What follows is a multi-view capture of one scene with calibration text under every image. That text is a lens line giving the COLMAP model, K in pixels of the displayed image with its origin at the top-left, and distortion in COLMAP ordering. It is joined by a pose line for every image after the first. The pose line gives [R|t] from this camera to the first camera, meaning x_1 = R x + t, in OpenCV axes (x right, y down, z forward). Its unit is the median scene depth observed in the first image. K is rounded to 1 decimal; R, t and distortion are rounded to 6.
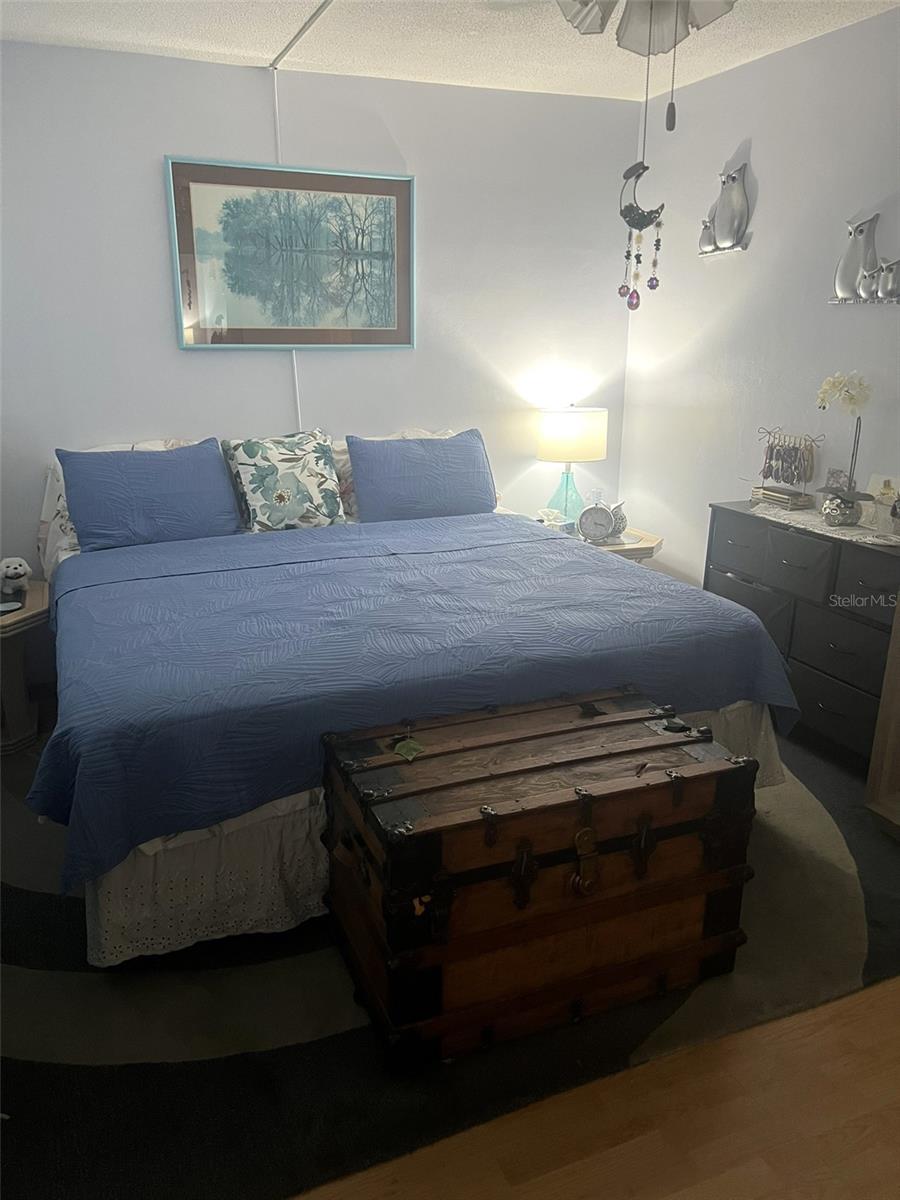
lens RADIAL K [[888.4, 0, 445.7], [0, 888.4, 605.1], [0, 0, 1]] dist [0.048836, -0.072390]
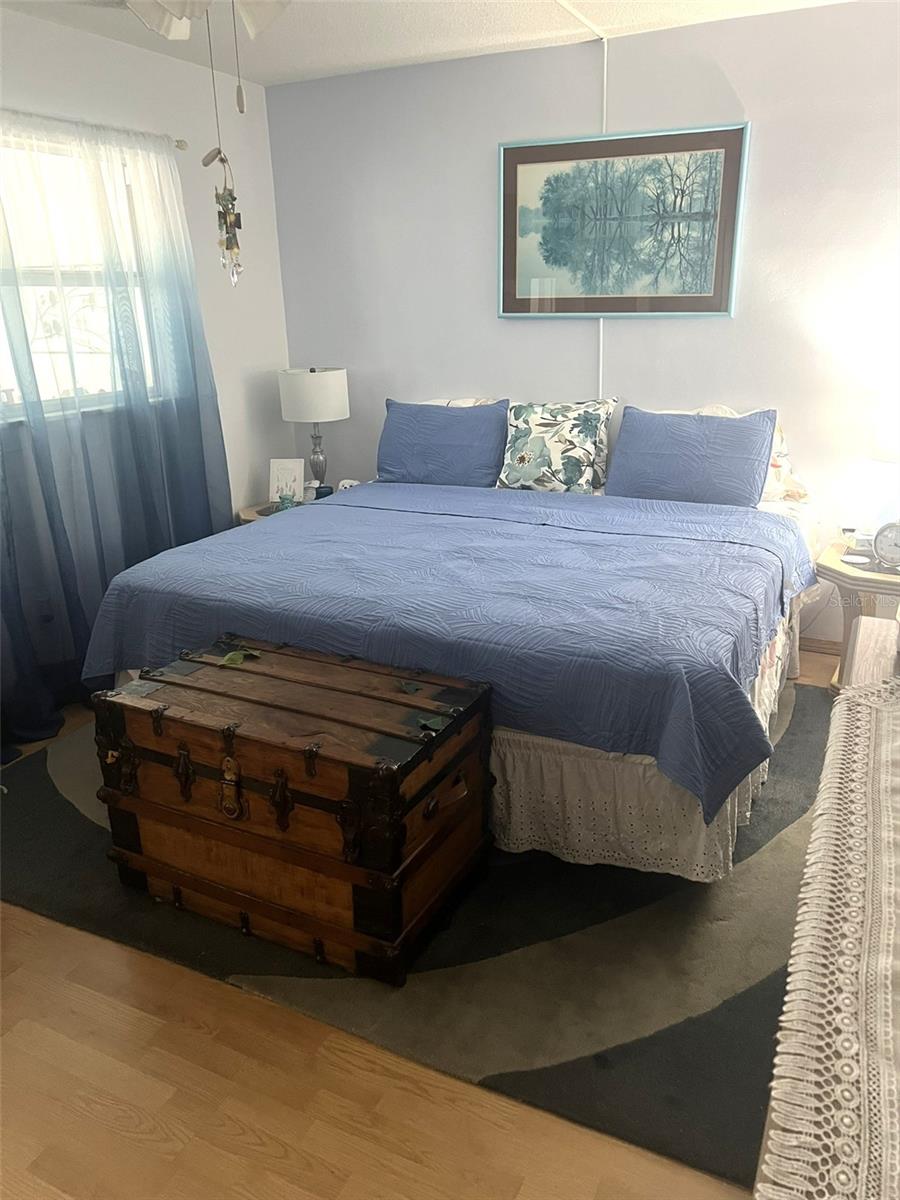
lens RADIAL K [[888.4, 0, 445.6], [0, 888.4, 599.8], [0, 0, 1]] dist [0.048836, -0.072390]
pose [[0.660701, 0.231789, -0.713967, 0.543605], [-0.208465, 0.970376, 0.122119, -0.066674], [0.721122, 0.068153, 0.689448, 0.207419]]
